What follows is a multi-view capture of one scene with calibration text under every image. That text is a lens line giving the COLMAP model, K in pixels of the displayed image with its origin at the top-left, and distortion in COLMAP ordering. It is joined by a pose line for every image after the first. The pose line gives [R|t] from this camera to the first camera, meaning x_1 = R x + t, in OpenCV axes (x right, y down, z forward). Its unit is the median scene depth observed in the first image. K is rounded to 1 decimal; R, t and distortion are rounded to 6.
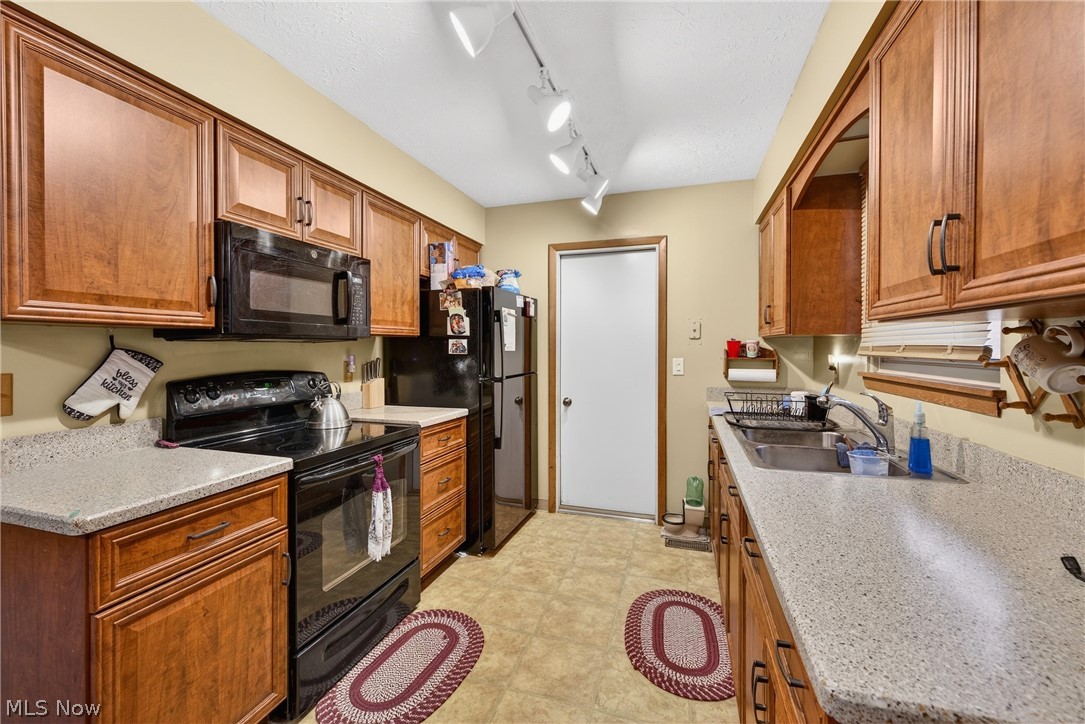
lens RADIAL K [[446.6, 0, 531.2], [0, 446.6, 351.2], [0, 0, 1]] dist [0.000141, -0.000017]
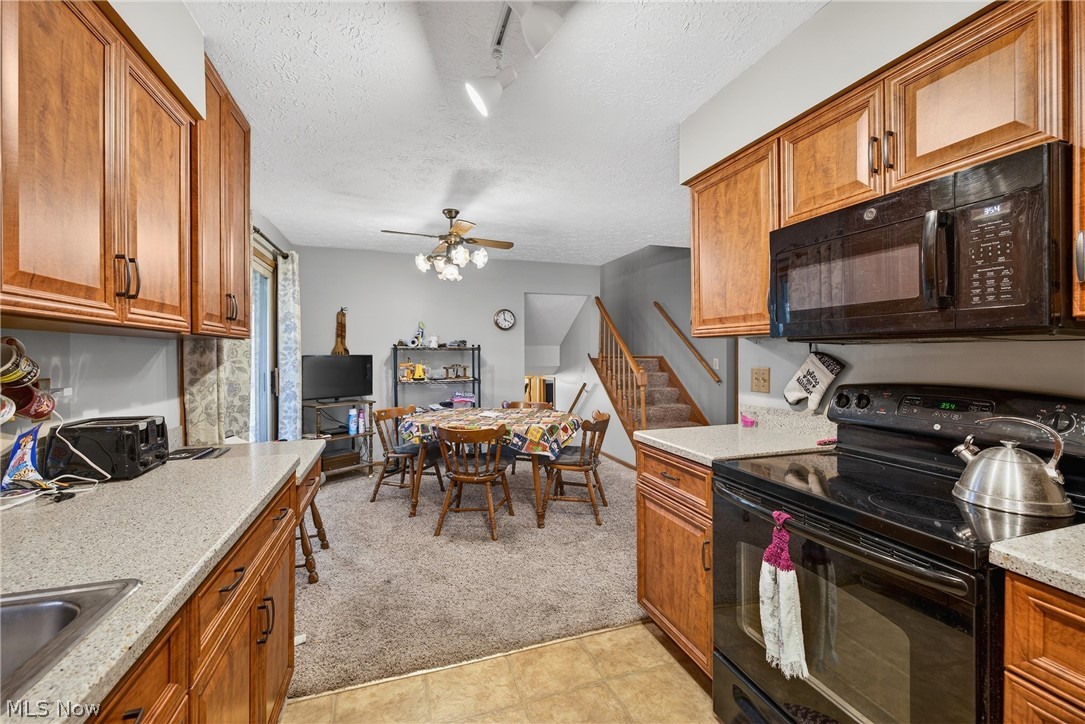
lens RADIAL K [[446.6, 0, 531.2], [0, 446.6, 351.2], [0, 0, 1]] dist [0.000141, -0.000017]
pose [[-0.812962, 0.001175, -0.582315, 0.412408], [-0.003445, 0.999971, 0.006828, -0.014318], [0.582306, 0.007557, -0.812934, 1.568470]]
